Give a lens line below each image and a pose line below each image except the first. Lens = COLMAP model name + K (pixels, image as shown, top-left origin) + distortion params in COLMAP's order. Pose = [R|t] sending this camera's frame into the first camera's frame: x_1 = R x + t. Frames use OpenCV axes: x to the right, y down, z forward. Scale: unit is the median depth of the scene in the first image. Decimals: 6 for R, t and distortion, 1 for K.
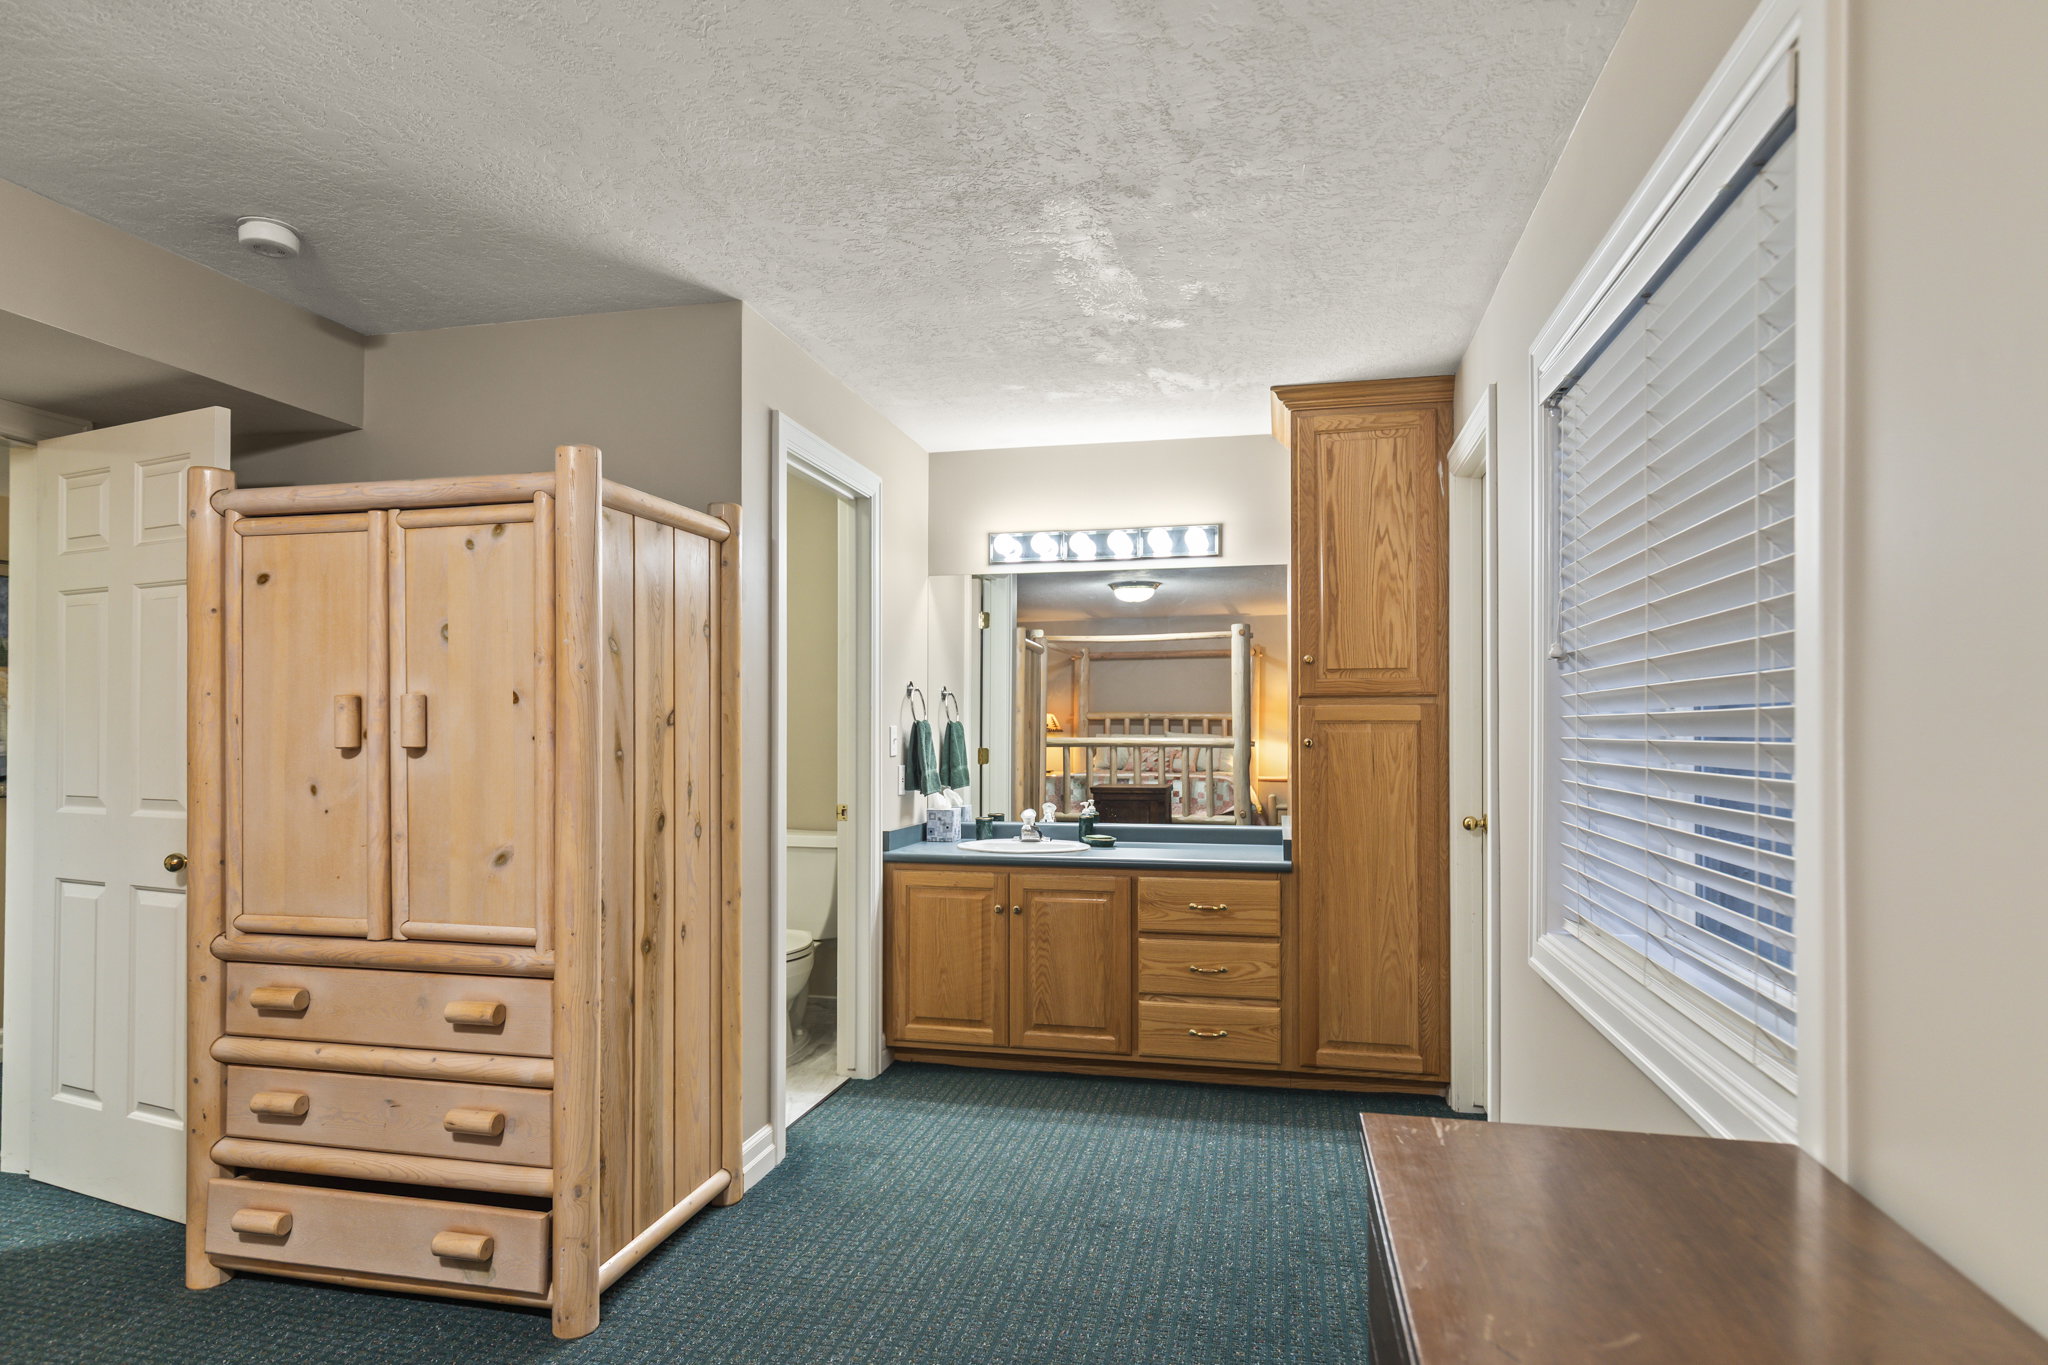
lens RADIAL K [[1109.3, 0, 1015.4], [0, 1109.3, 725.4], [0, 0, 1]] dist [0.111953, 0.000145]
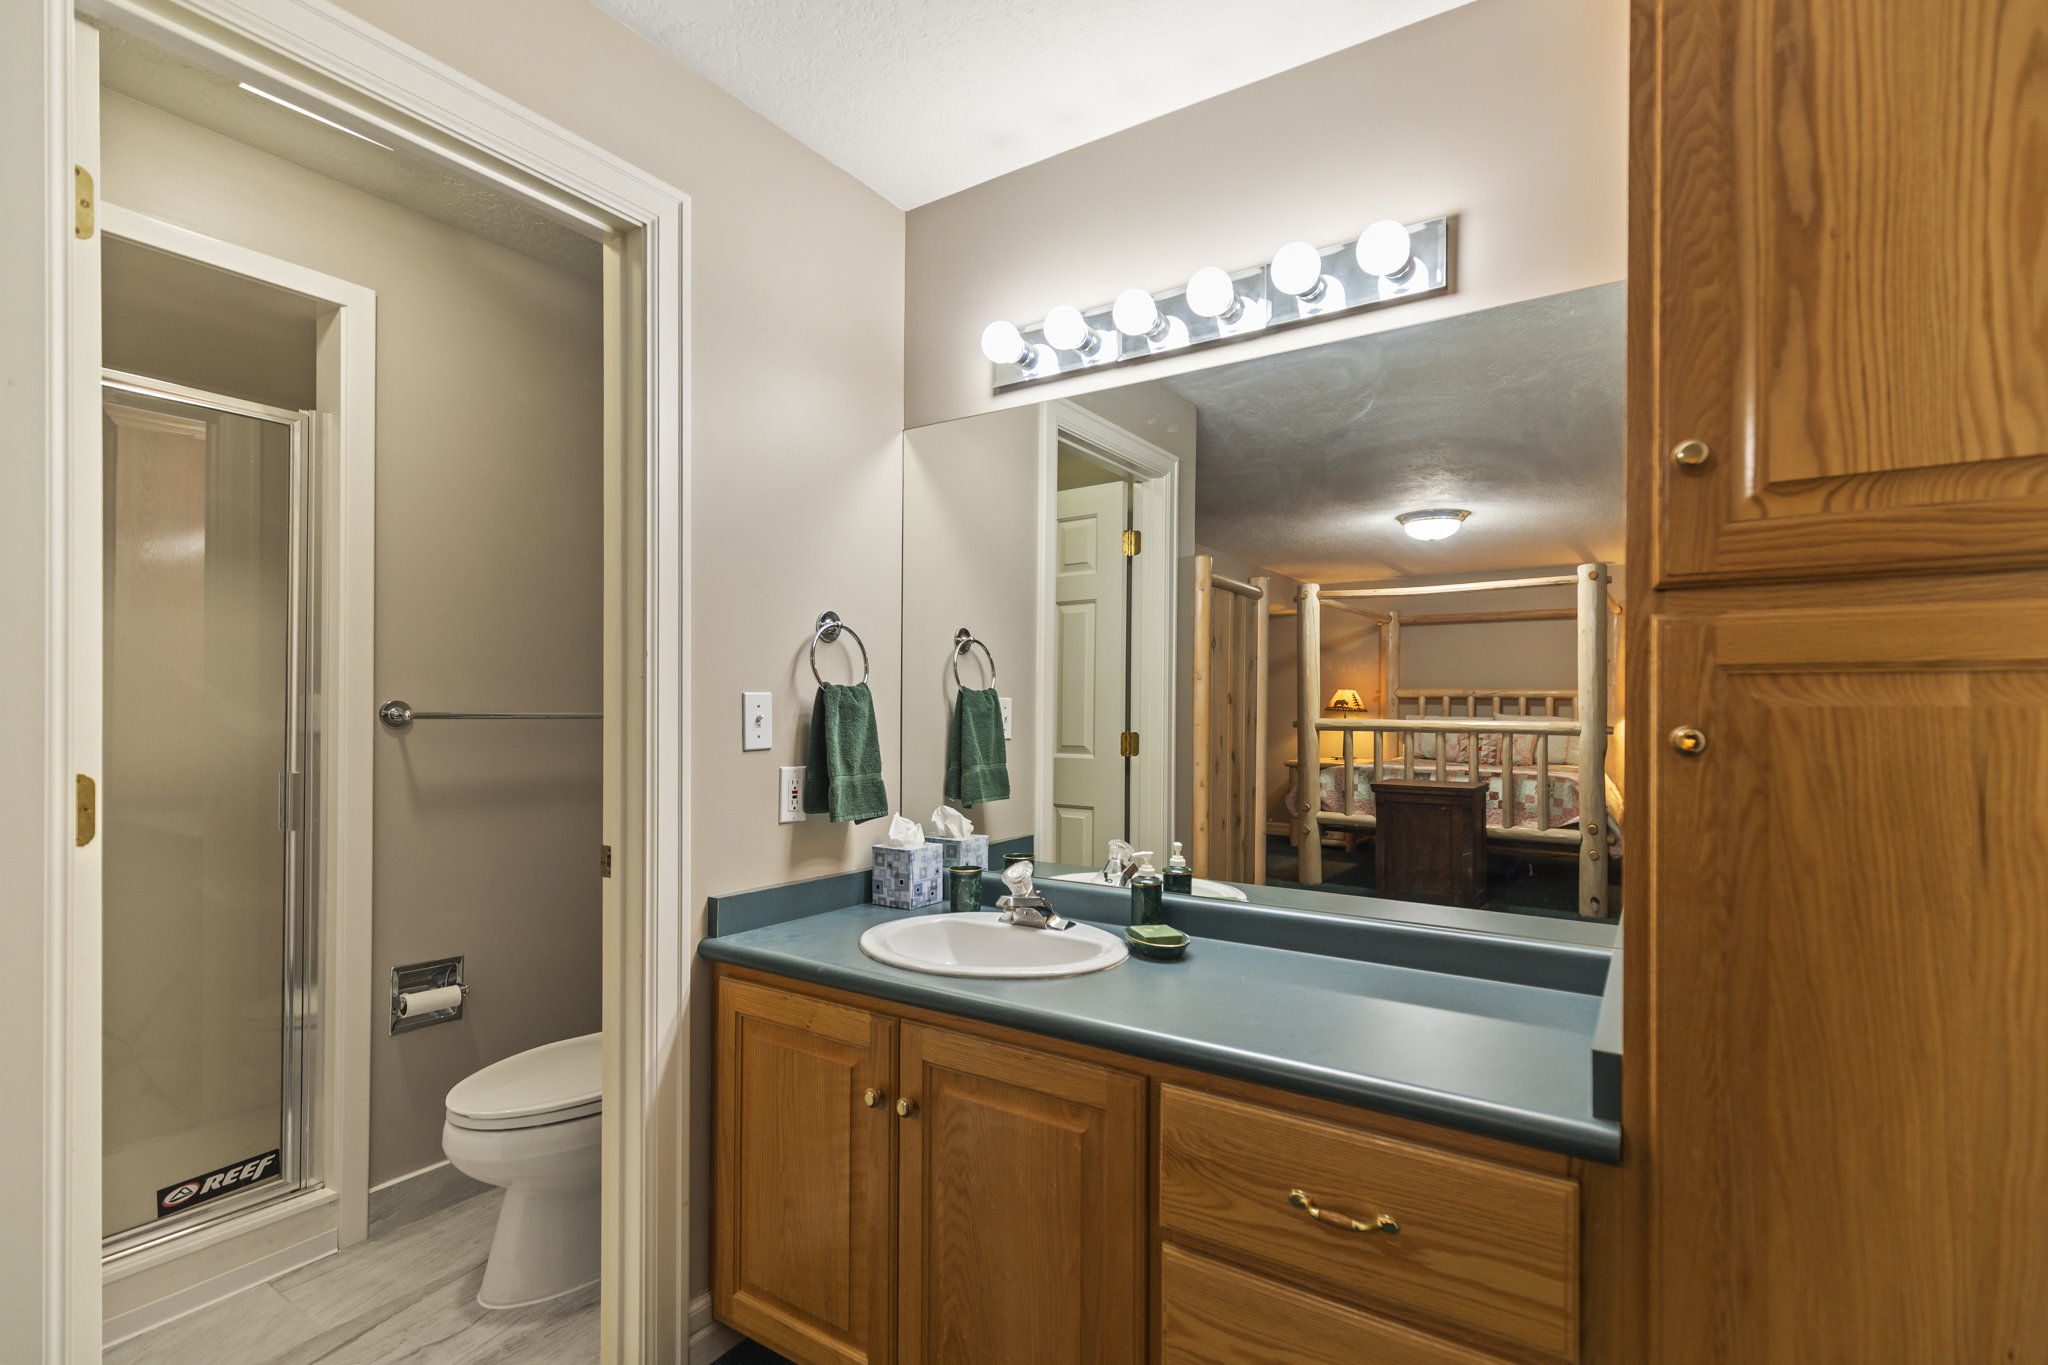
lens RADIAL K [[936.8, 0, 1033.8], [0, 936.8, 708.2], [0, 0, 1]] dist [0.002666, 0.001307]
pose [[0.934334, 0.005780, -0.356352, 0.159058], [-0.005362, 0.999983, 0.002160, 0.006248], [0.356359, -0.000108, 0.934349, 0.597044]]
